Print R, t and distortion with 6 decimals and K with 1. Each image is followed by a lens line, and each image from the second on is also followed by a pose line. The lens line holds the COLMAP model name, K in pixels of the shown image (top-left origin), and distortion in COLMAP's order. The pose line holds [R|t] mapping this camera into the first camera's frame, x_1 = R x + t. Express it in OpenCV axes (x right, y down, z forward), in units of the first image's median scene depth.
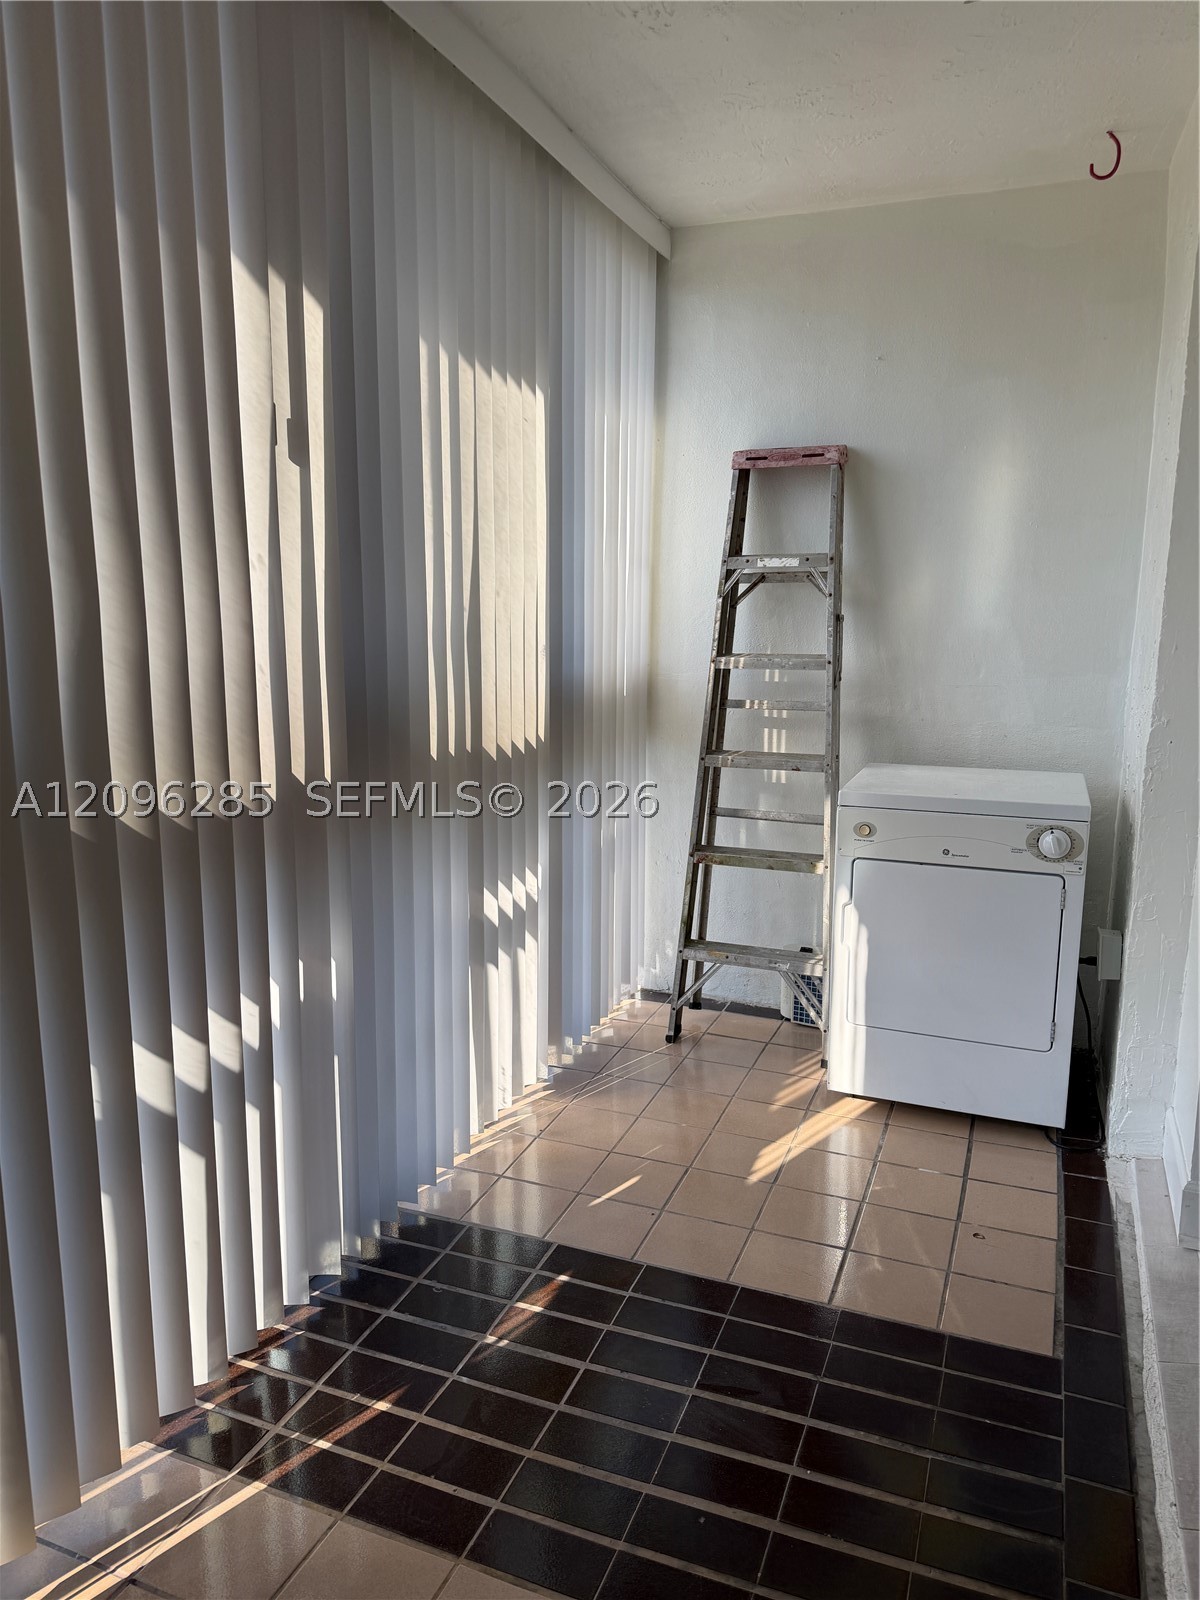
lens RADIAL K [[1114.7, 0, 597.6], [0, 1114.7, 804.7], [0, 0, 1]] dist [-0.001109, -0.000005]
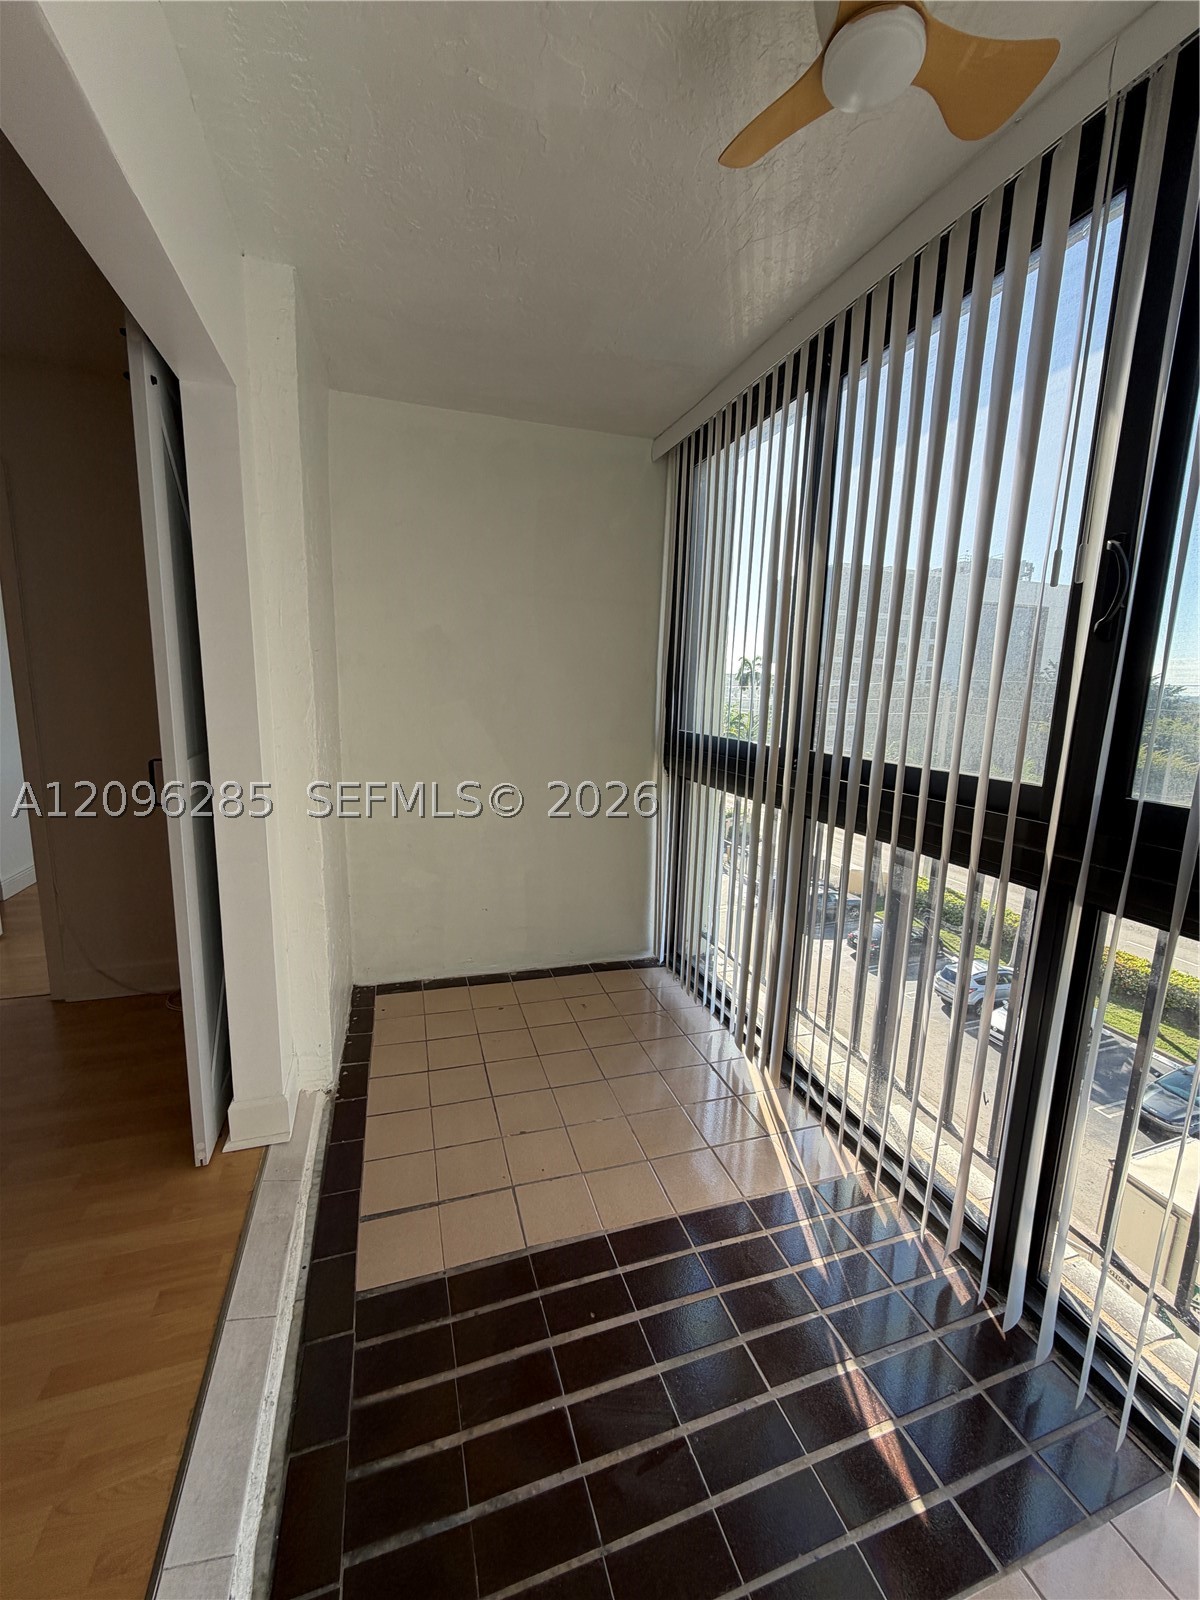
lens RADIAL K [[638.6, 0, 597.5], [0, 638.6, 791.6], [0, 0, 1]] dist [-0.003993, 0.001212]
pose [[-0.766876, 0.086114, -0.635992, 0.534198], [-0.138288, 0.945509, 0.294771, -0.251864], [0.626720, 0.314003, -0.713179, 1.305952]]
